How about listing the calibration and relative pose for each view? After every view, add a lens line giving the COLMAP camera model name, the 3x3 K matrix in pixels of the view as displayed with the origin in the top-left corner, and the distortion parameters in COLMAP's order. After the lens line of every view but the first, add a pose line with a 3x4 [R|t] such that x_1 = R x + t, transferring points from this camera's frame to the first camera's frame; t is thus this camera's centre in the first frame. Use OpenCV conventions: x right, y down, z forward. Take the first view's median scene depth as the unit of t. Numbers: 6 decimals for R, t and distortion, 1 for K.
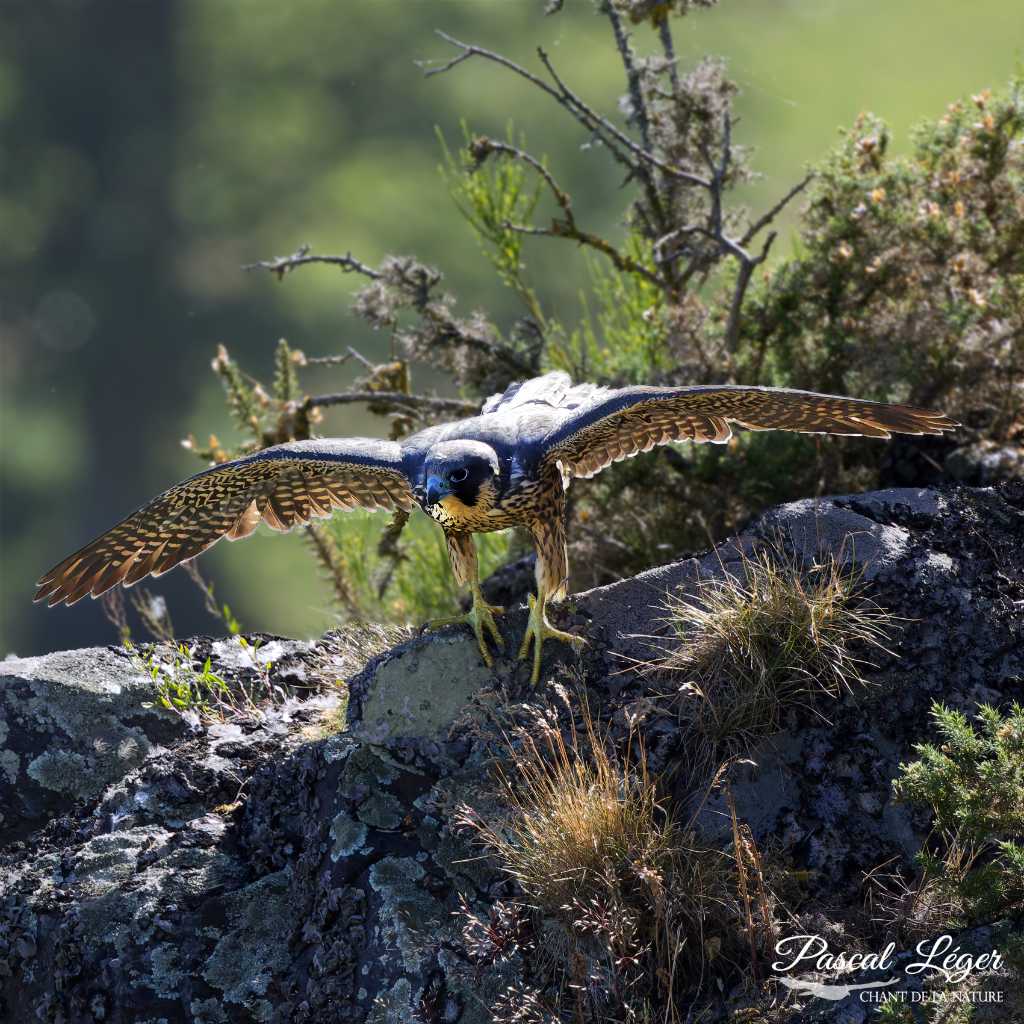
lens RADIAL K [[4773.1, 0, 512.3], [0, 4773.1, 512.5], [0, 0, 1]] dist [0.059207, 0.000000]
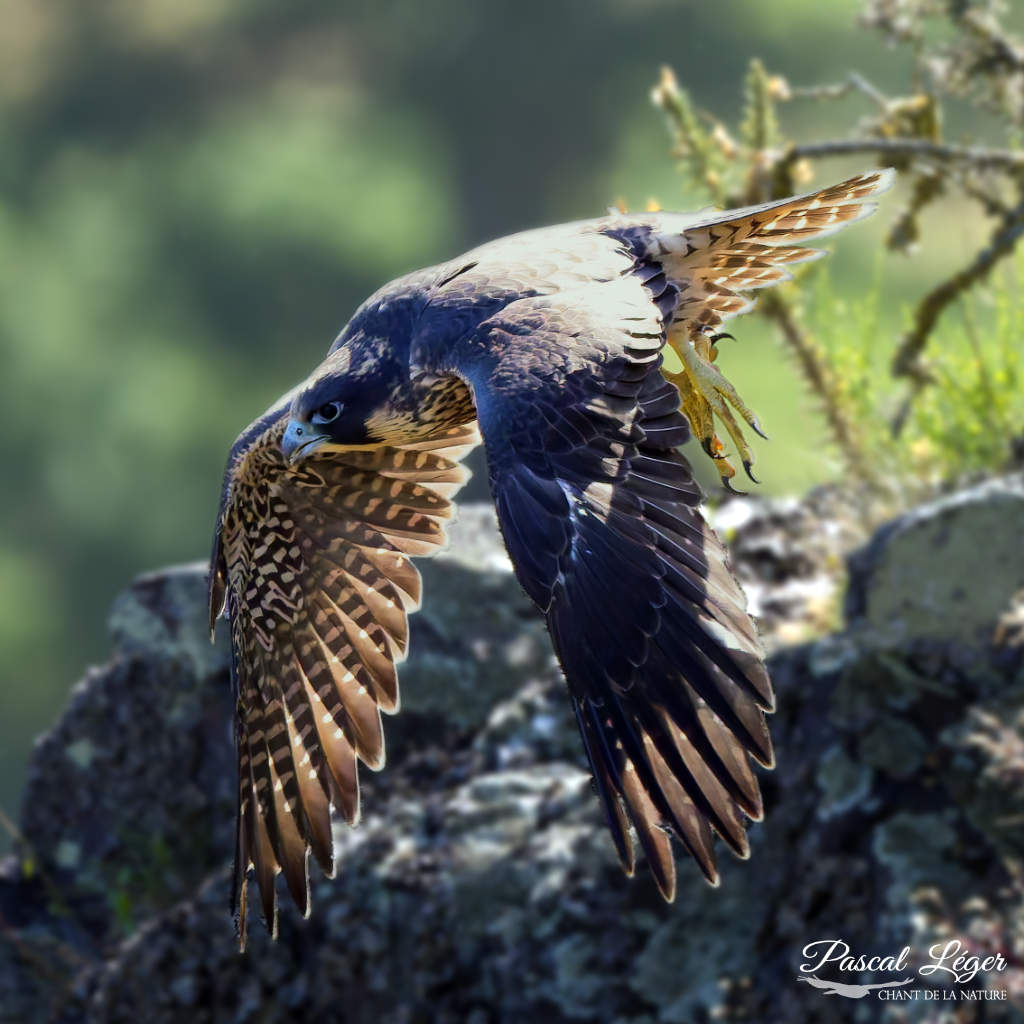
lens RADIAL K [[4552.1, 0, 512.4], [0, 4552.1, 511.3], [0, 0, 1]] dist [0.079971, 0.000000]
pose [[0.994157, 0.010077, -0.107473, -0.011803], [-0.007478, 0.999671, 0.024551, 0.012934], [0.107685, -0.023604, 0.993905, 0.344127]]
